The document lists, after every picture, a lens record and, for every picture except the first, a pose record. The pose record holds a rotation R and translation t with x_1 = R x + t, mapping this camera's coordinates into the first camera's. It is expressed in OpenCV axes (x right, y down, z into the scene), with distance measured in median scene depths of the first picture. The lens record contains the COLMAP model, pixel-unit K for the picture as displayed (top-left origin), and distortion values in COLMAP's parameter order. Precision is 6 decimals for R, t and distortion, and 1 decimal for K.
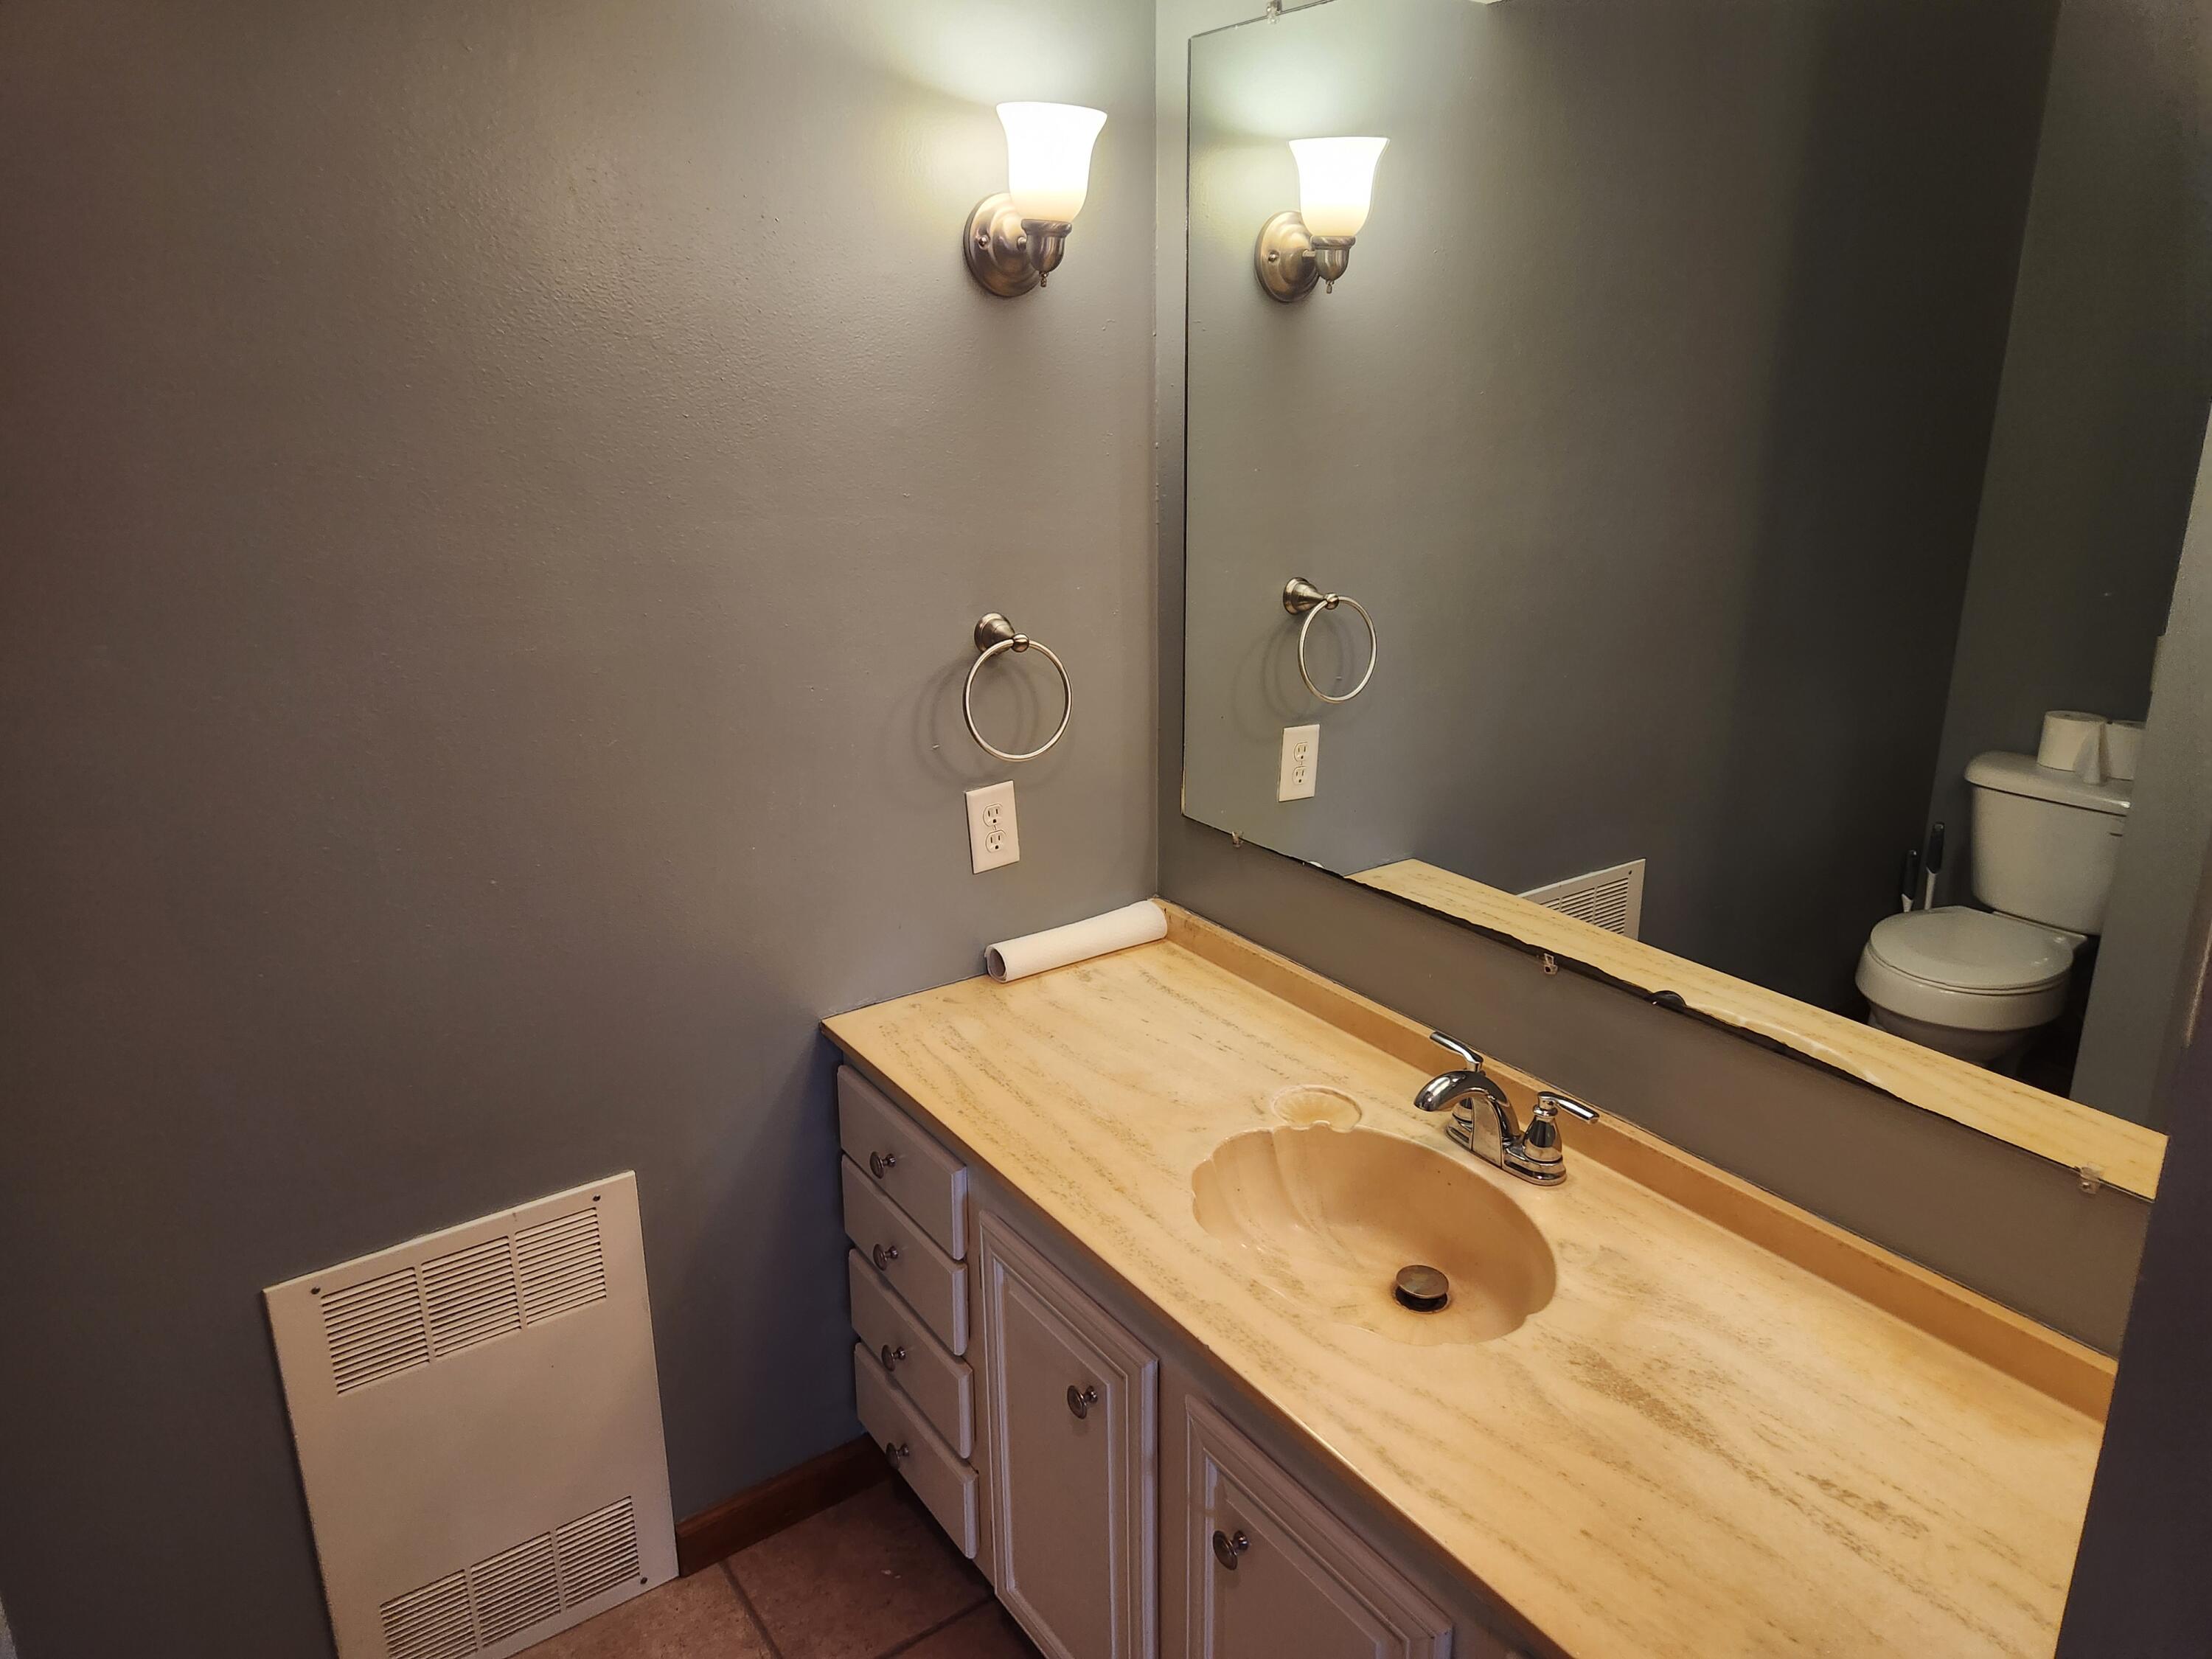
lens RADIAL K [[1475.8, 0, 1131.8], [0, 1475.8, 807.5], [0, 0, 1]] dist [0.070626, -0.059358]
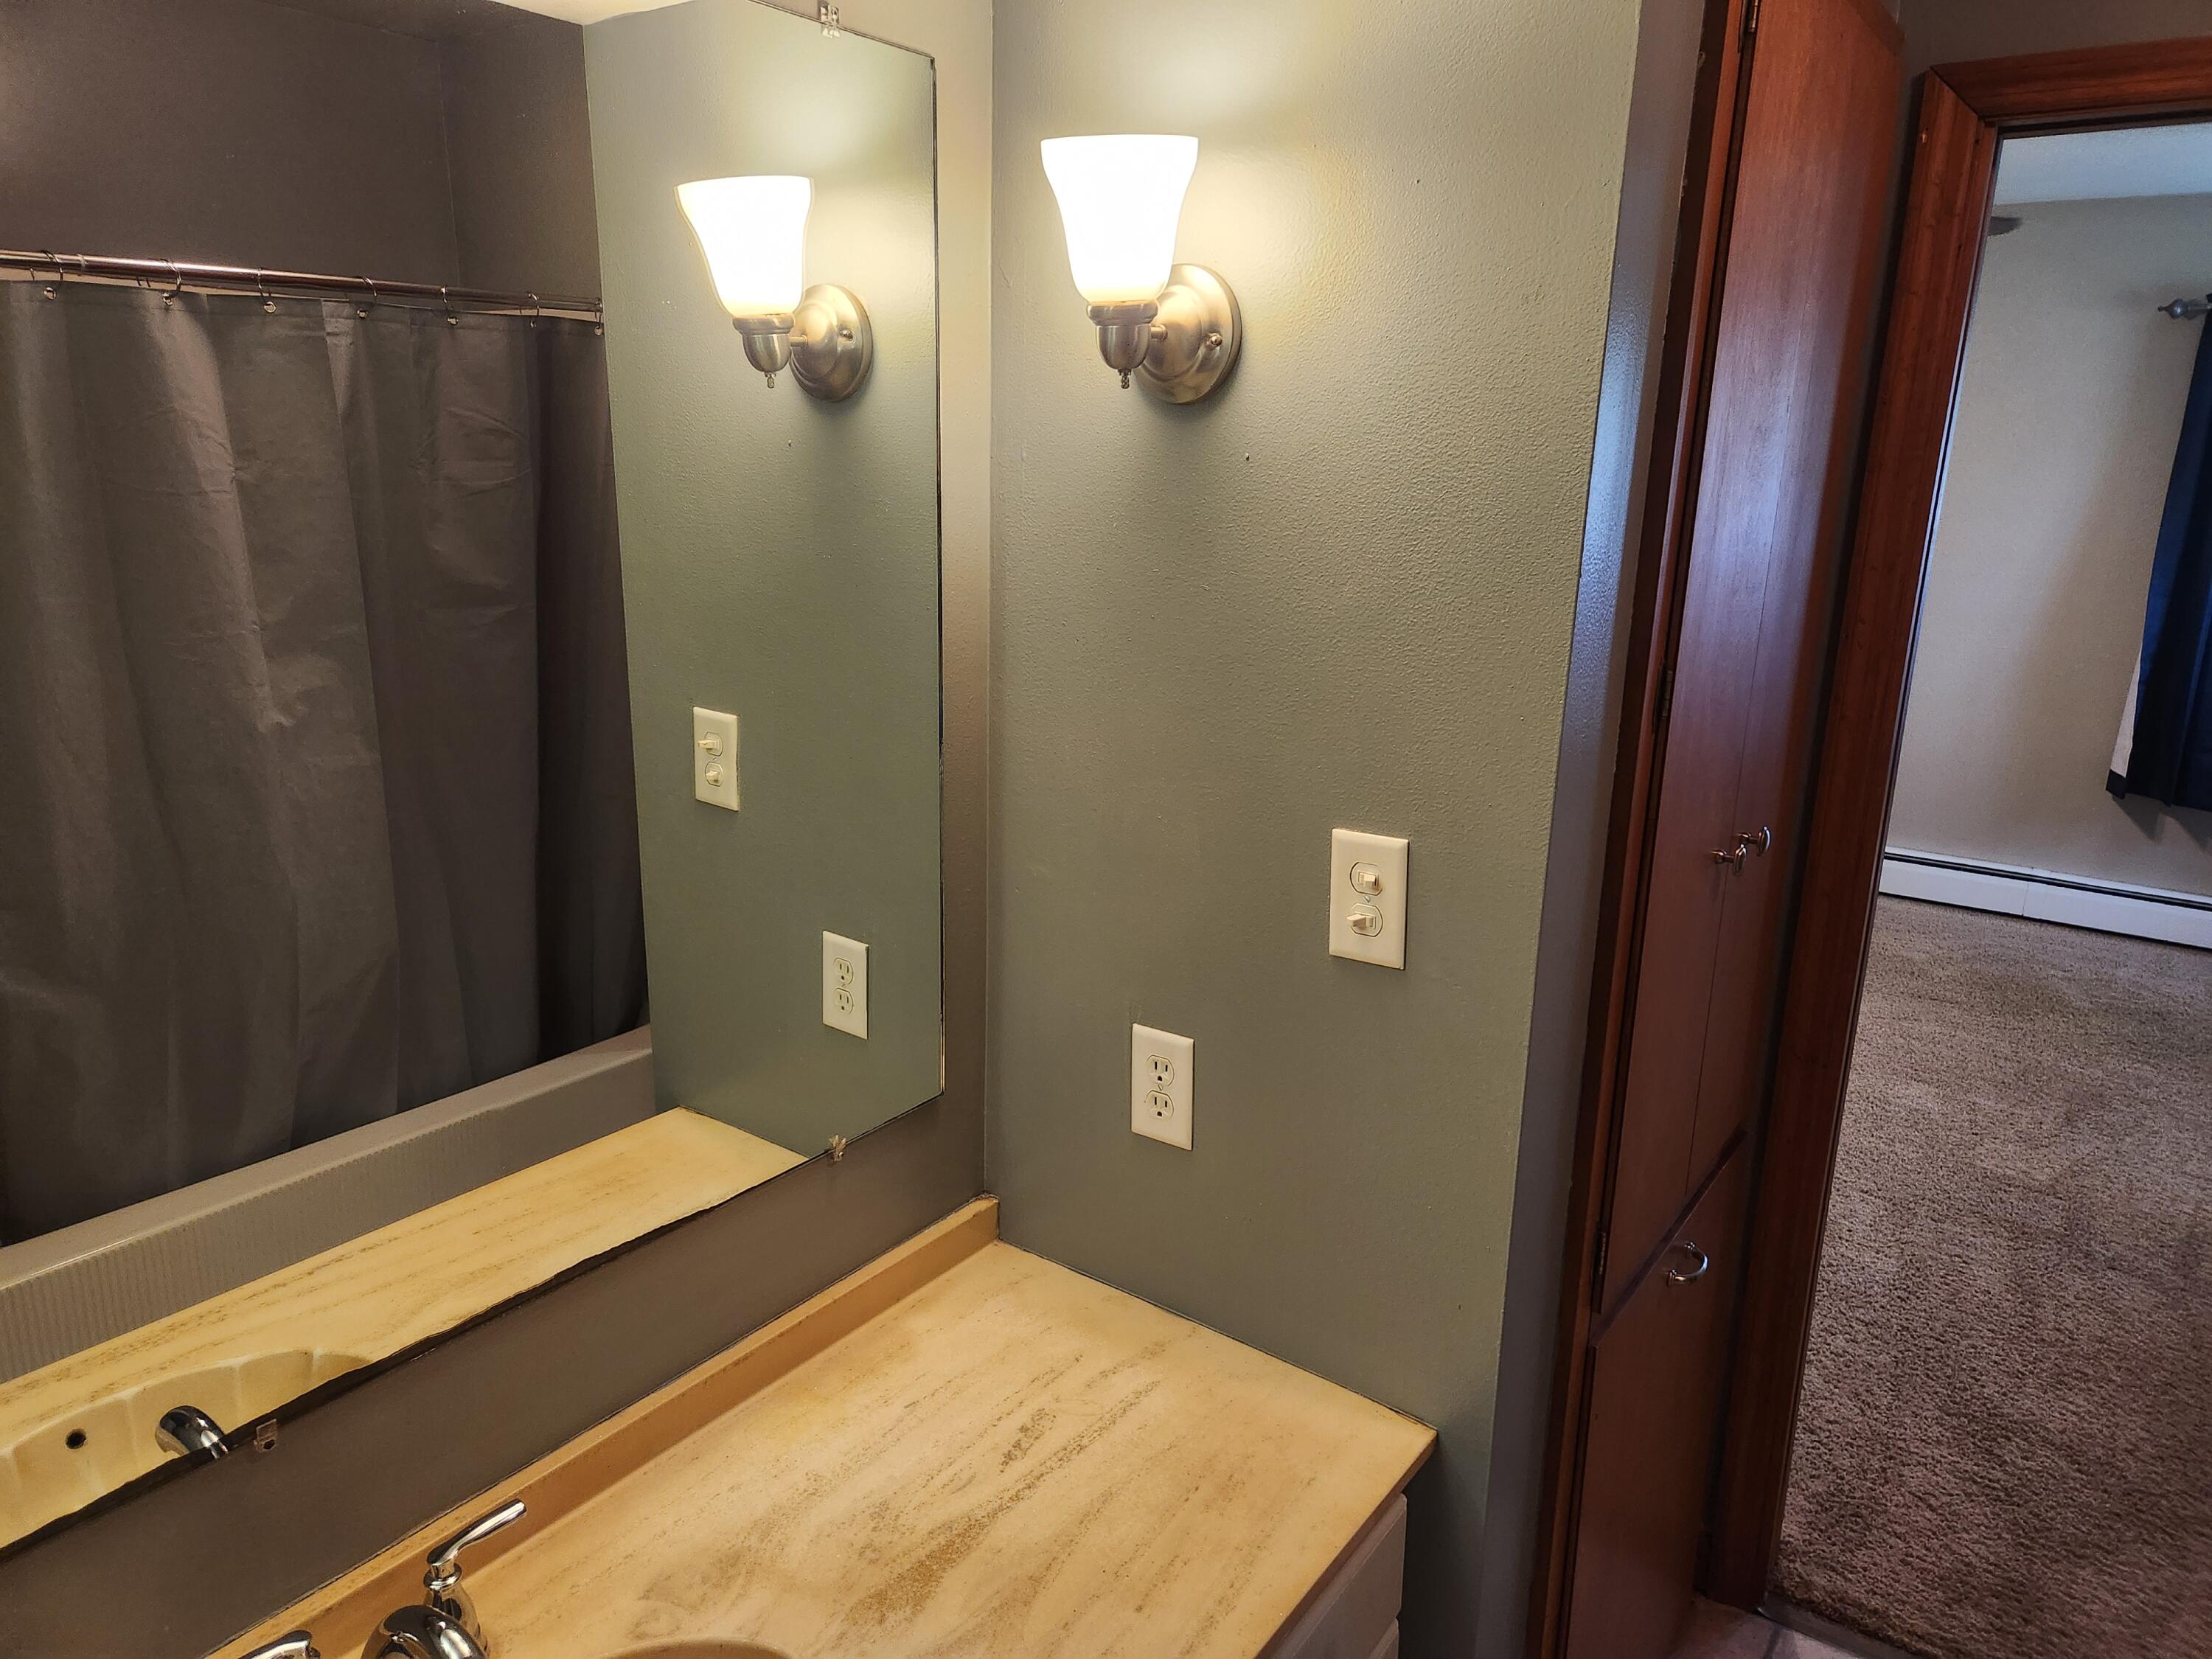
lens RADIAL K [[1475.8, 0, 1118.4], [0, 1475.8, 840.9], [0, 0, 1]] dist [0.070626, -0.059358]
pose [[-0.335778, -0.232155, 0.912884, -0.369250], [0.251920, 0.911715, 0.324519, -0.241633], [-0.907629, 0.338940, -0.247649, 0.797154]]
